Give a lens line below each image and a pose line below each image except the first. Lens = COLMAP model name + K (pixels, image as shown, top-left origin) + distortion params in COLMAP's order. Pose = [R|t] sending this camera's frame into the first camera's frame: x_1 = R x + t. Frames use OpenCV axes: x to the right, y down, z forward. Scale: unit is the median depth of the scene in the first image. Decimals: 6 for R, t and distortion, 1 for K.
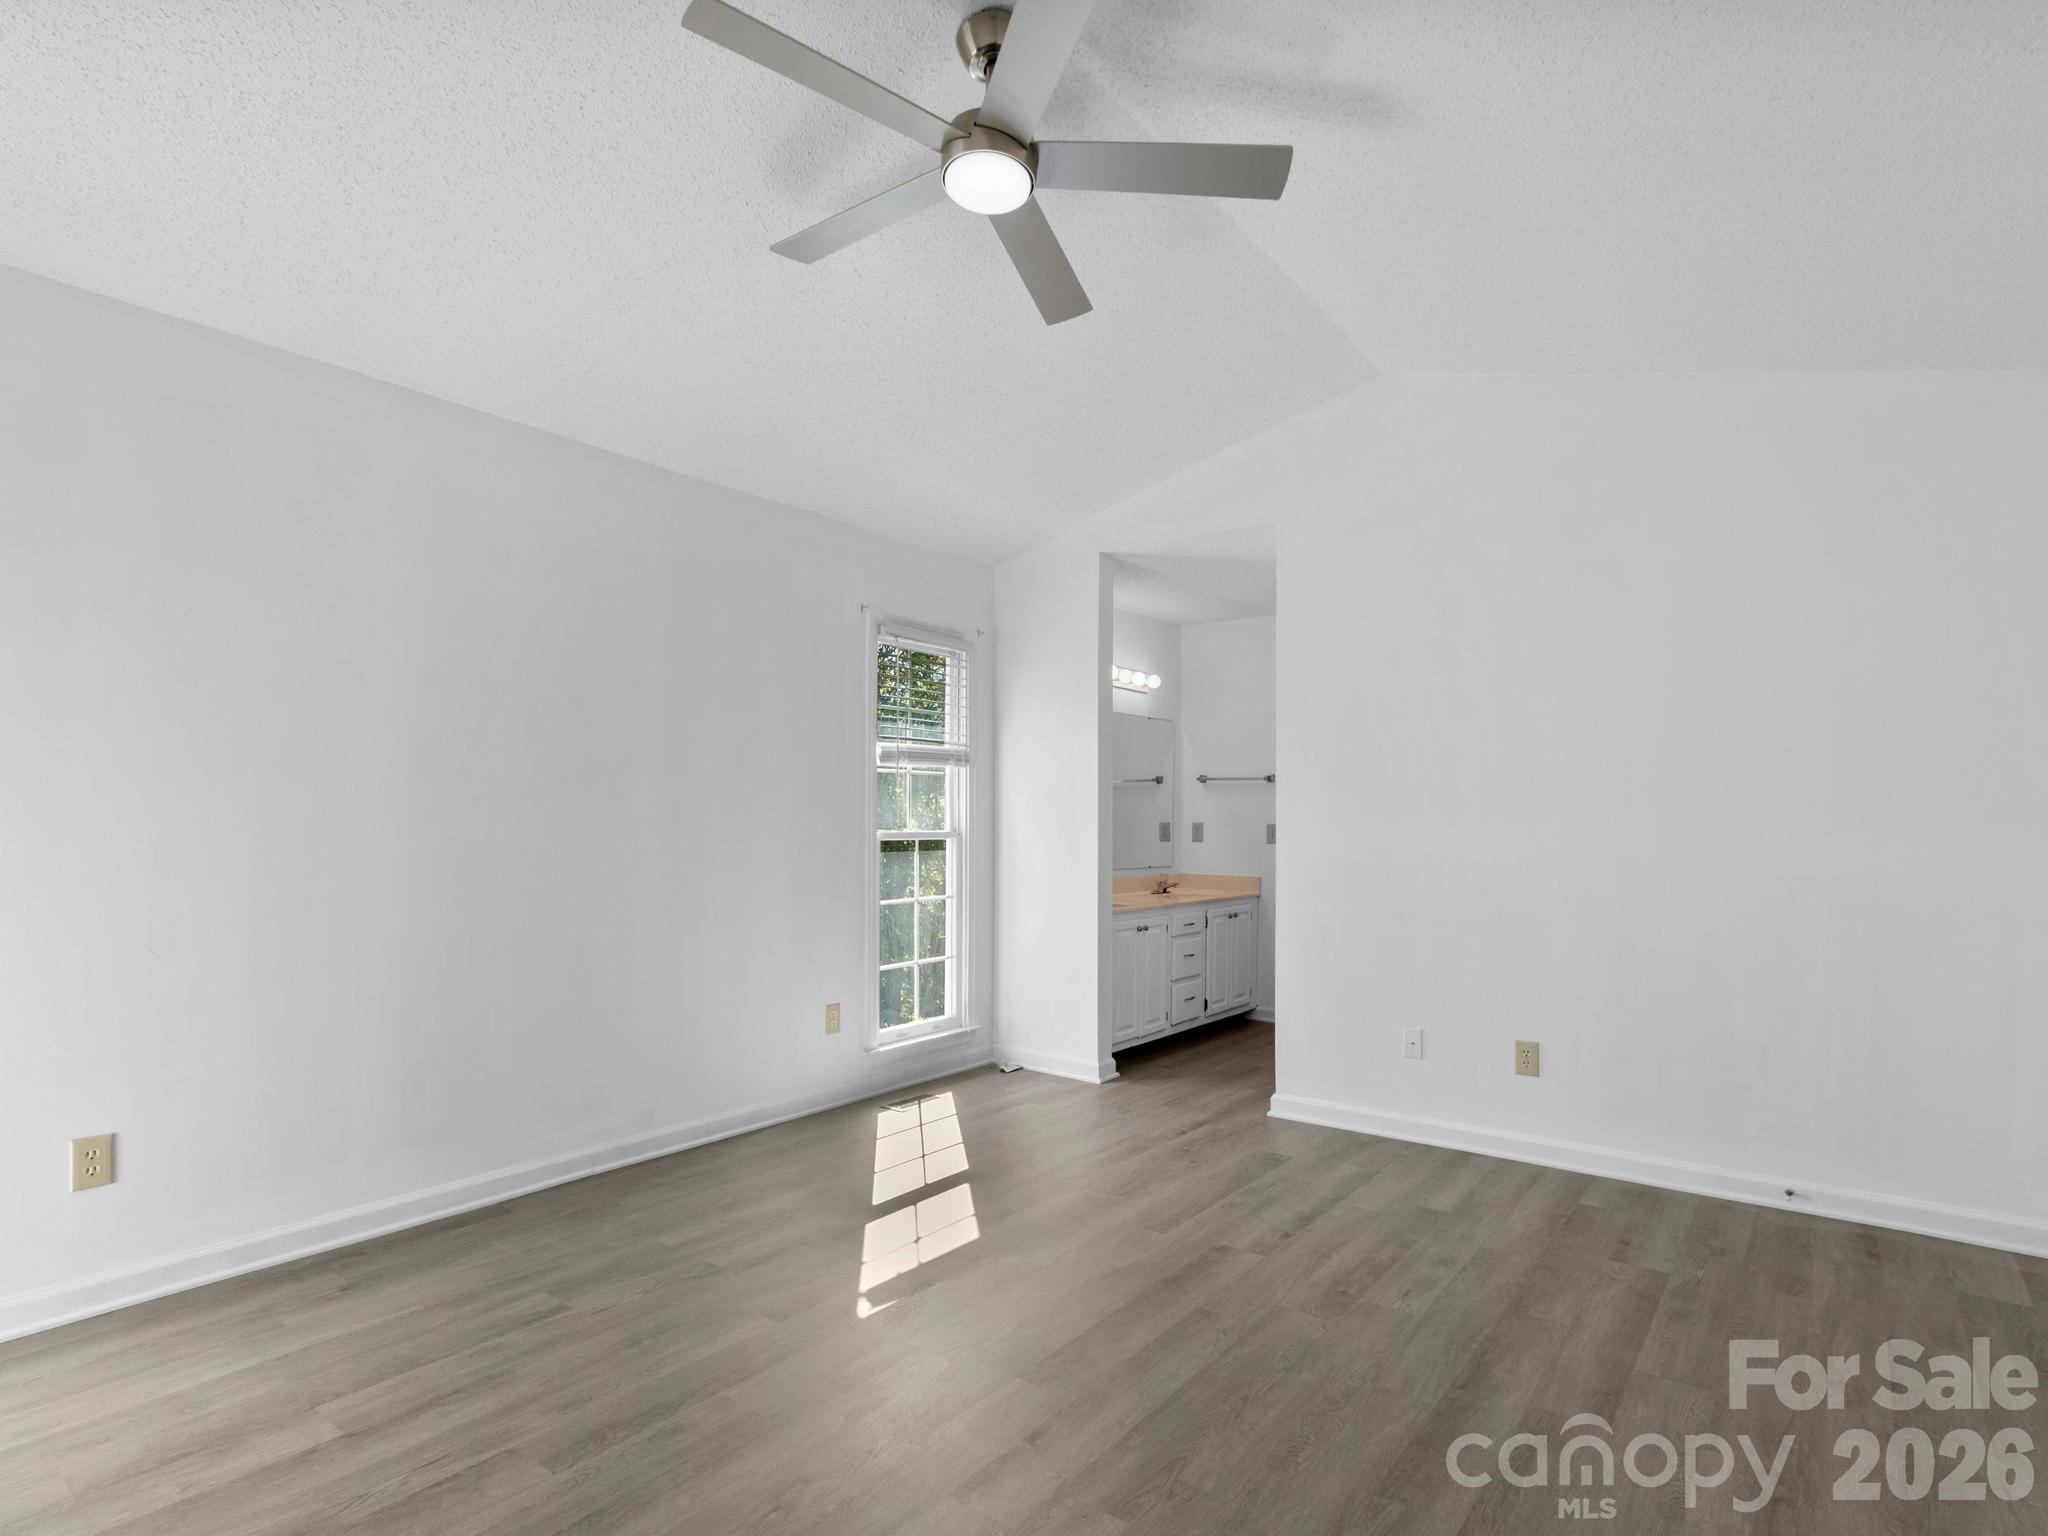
lens RADIAL K [[1038.7, 0, 1046.9], [0, 1038.7, 819.6], [0, 0, 1]] dist [0.003014, 0.000539]
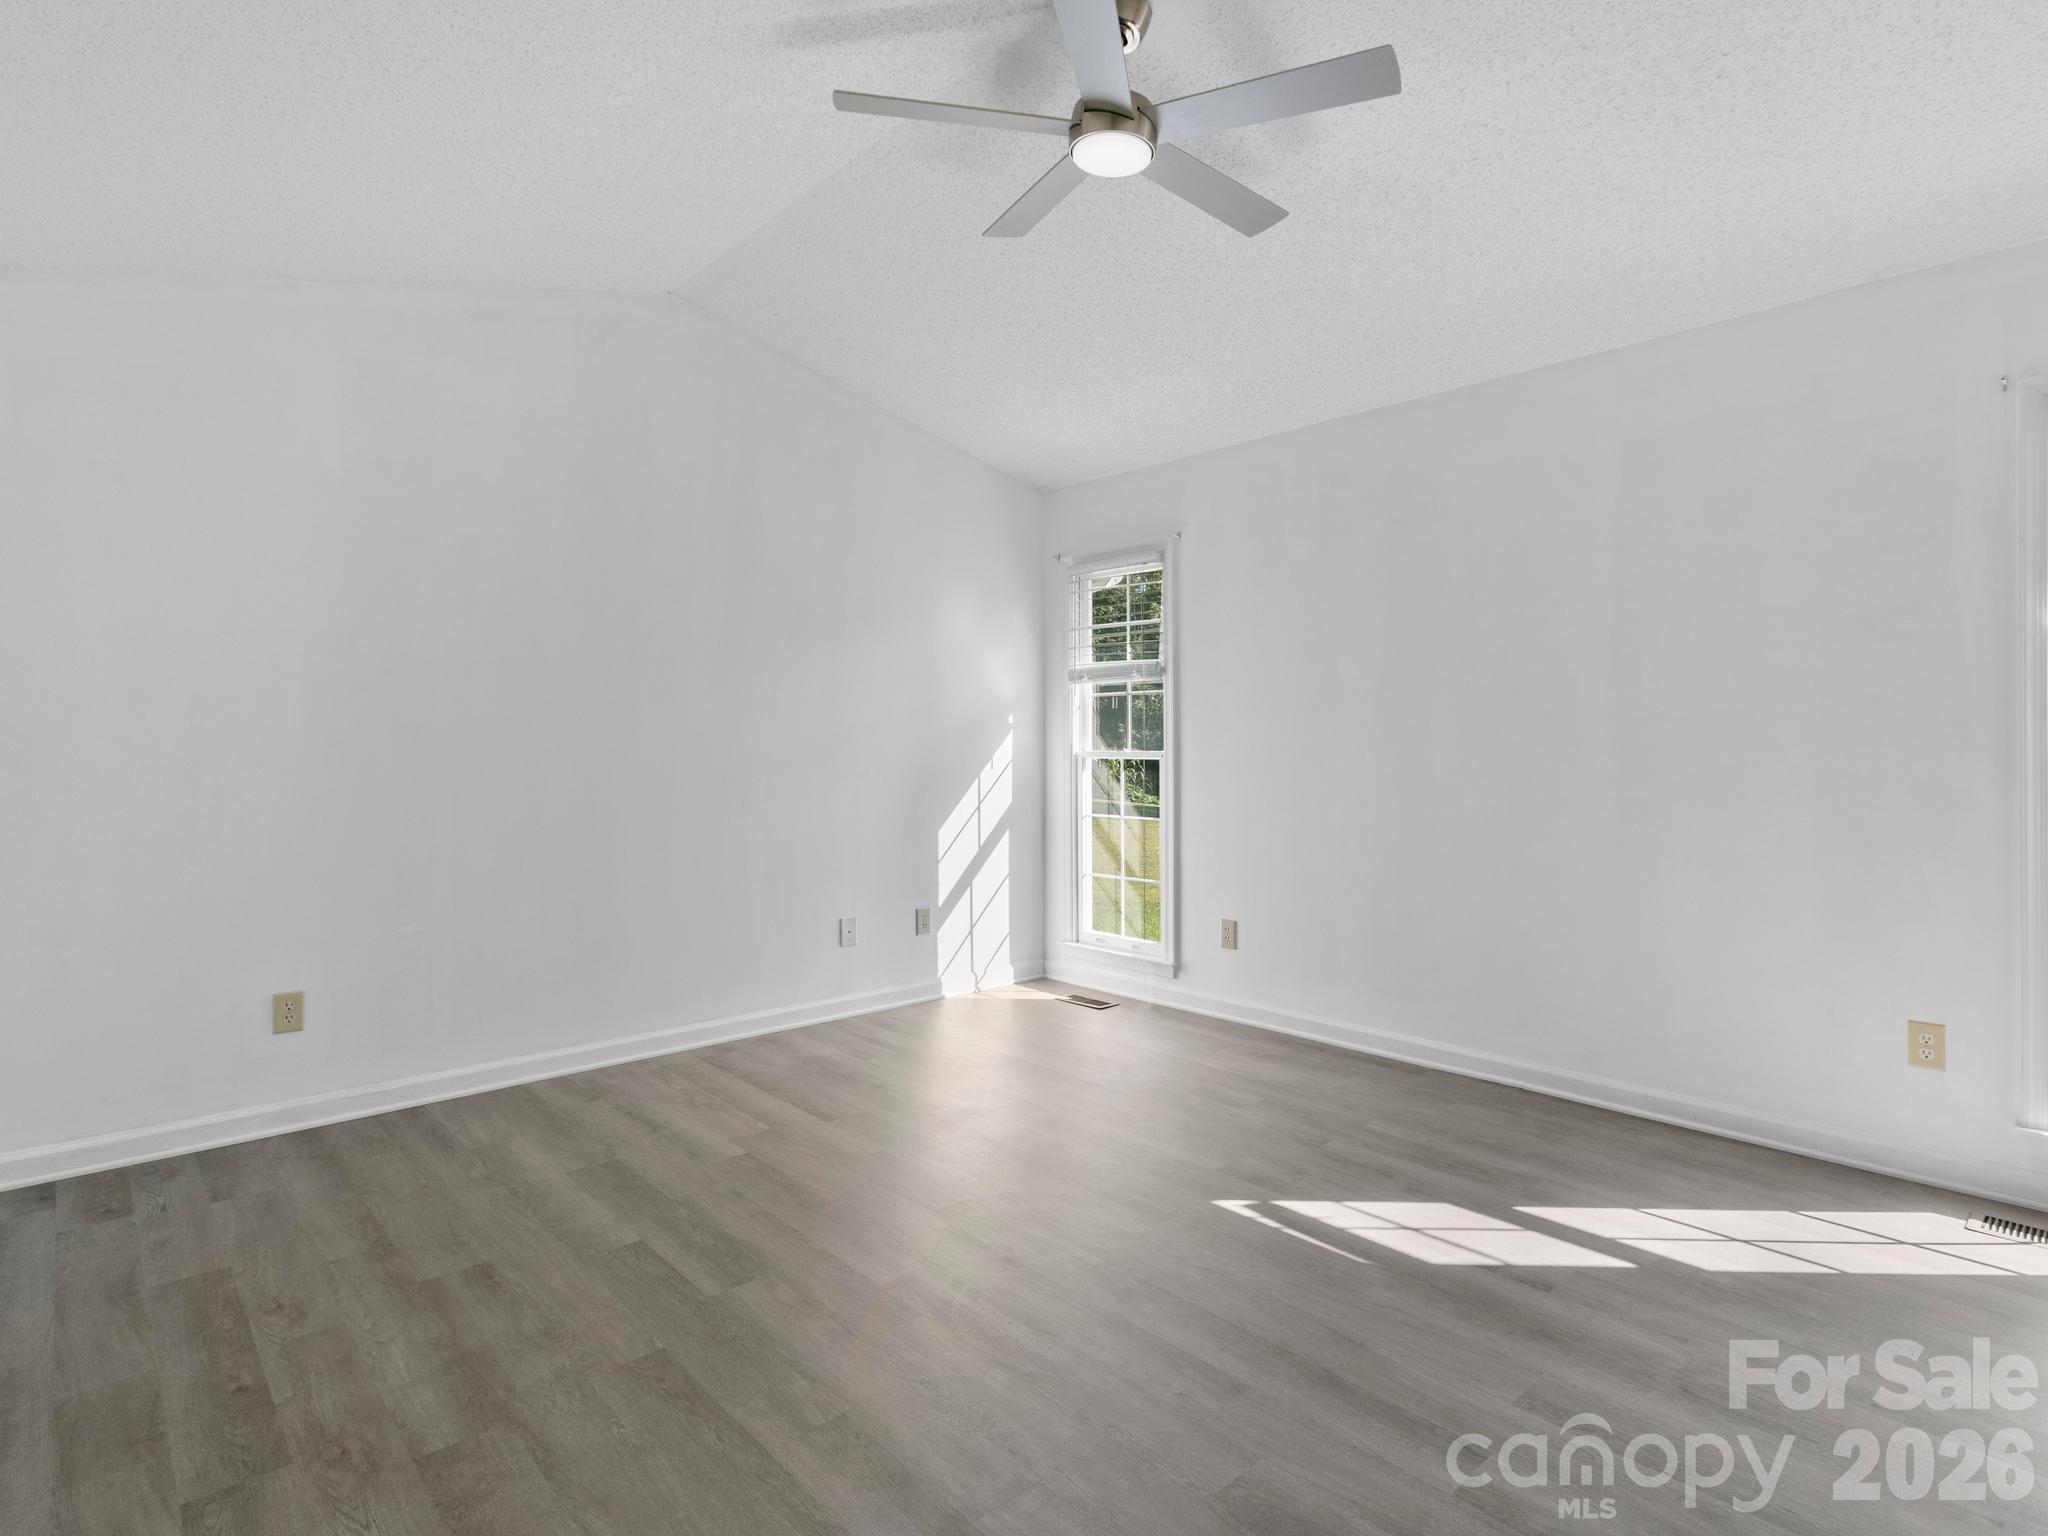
lens RADIAL K [[1043.9, 0, 1028.0], [0, 1043.9, 765.8], [0, 0, 1]] dist [0.002988, 0.000875]
pose [[-0.174688, 0.014815, -0.984512, 0.682668], [0.004926, 0.999887, 0.014172, 0.008416], [0.984612, -0.002374, -0.174741, 0.733404]]
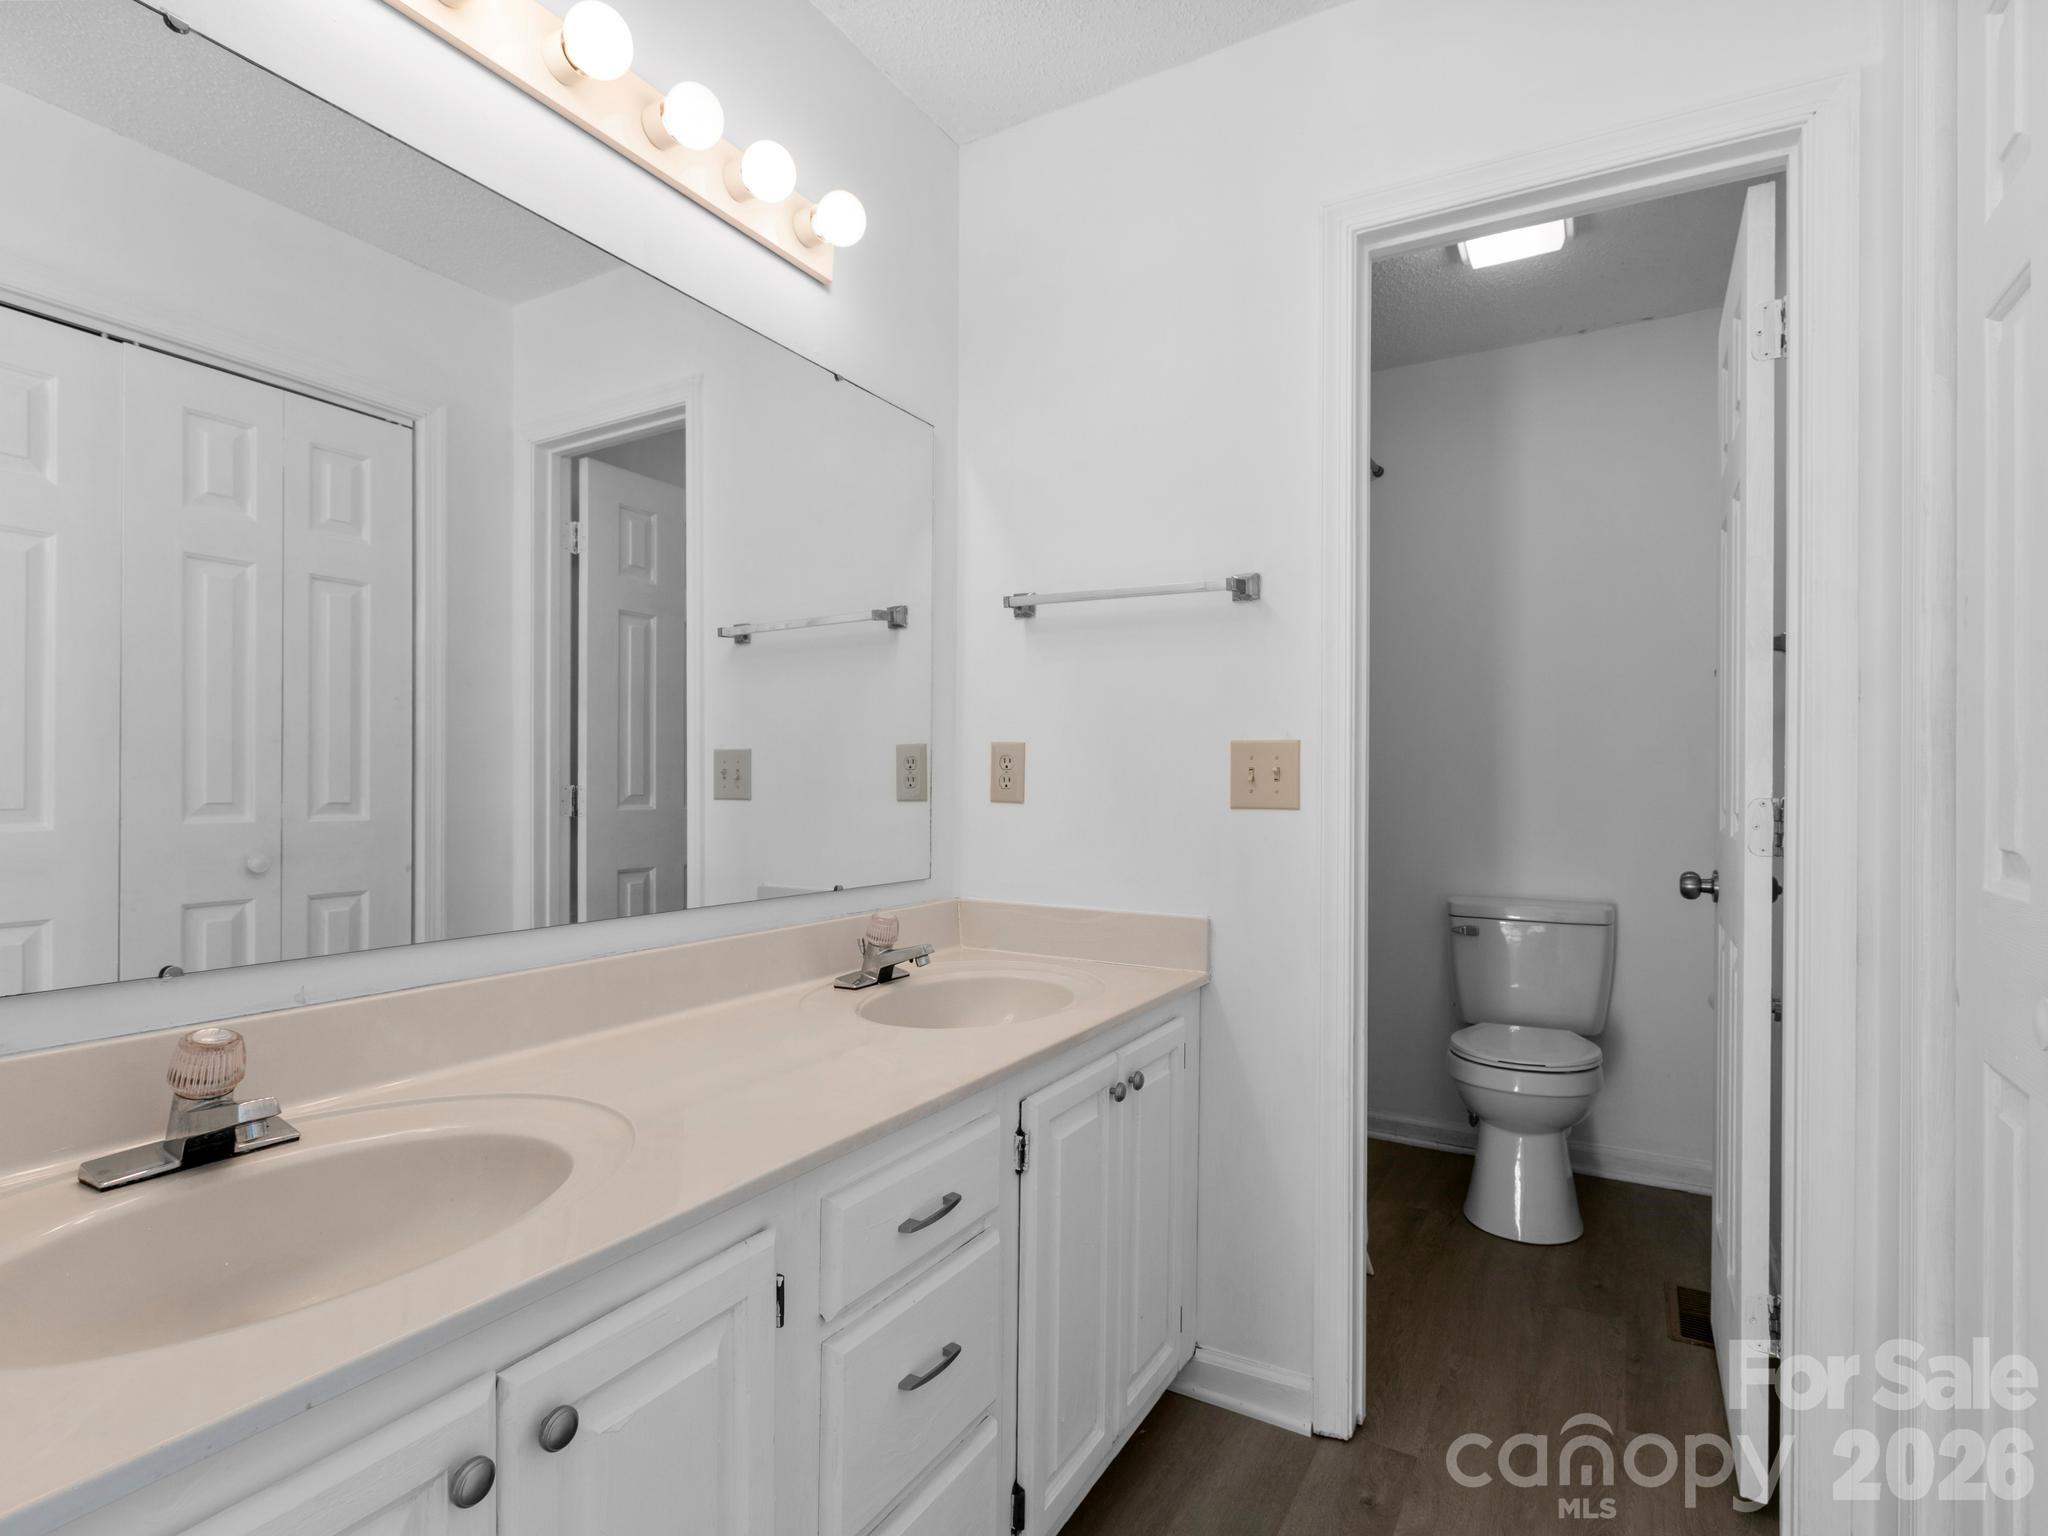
lens RADIAL K [[1022.5, 0, 1079.9], [0, 1022.5, 778.0], [0, 0, 1]] dist [-0.000612, 0.000578]
pose [[0.983849, 0.004096, 0.178954, 0.214628], [-0.003314, 0.999984, -0.004671, 0.029539], [-0.178970, 0.004003, 0.983846, 1.325608]]
